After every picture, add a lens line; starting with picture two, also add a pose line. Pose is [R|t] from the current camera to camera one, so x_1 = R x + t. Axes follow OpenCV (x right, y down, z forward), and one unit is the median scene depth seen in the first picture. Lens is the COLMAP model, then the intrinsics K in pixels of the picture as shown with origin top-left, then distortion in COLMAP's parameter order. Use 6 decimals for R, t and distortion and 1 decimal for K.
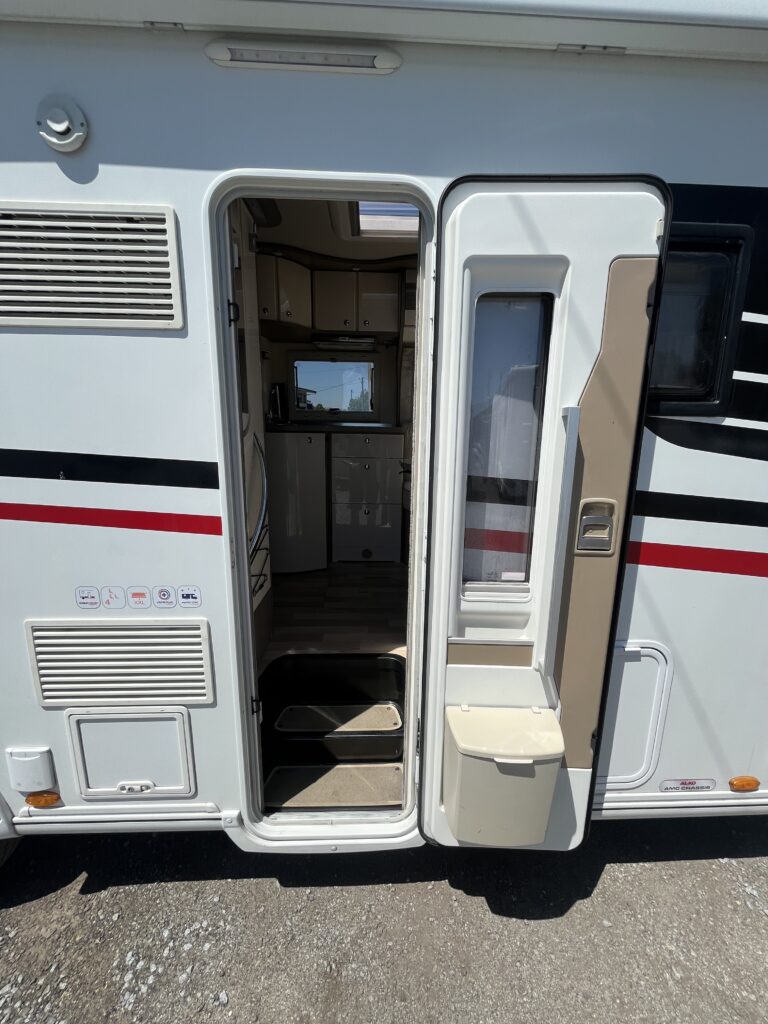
lens RADIAL K [[413.0, 0, 382.5], [0, 413.0, 512.4], [0, 0, 1]] dist [-0.000525, -0.000036]
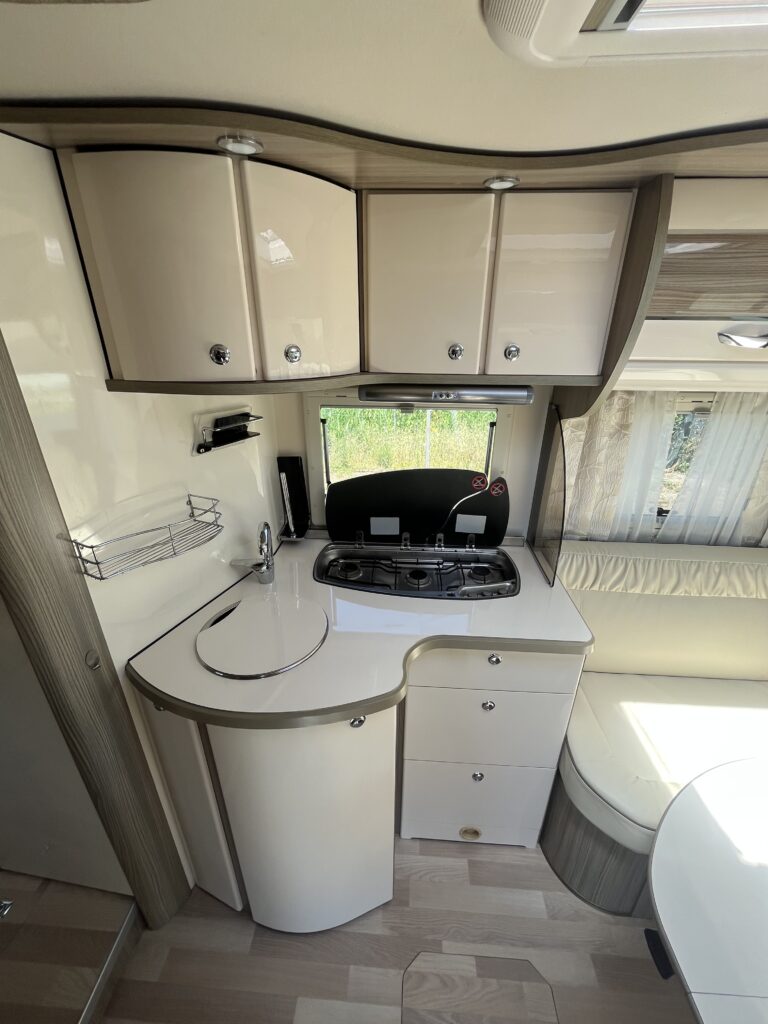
lens RADIAL K [[413.0, 0, 386.5], [0, 413.0, 511.6], [0, 0, 1]] dist [-0.000525, -0.000036]
pose [[0.995745, 0.029489, -0.087309, -0.113561], [-0.009443, 0.975083, 0.221639, -0.409276], [0.091670, -0.219872, 0.971212, 0.624528]]
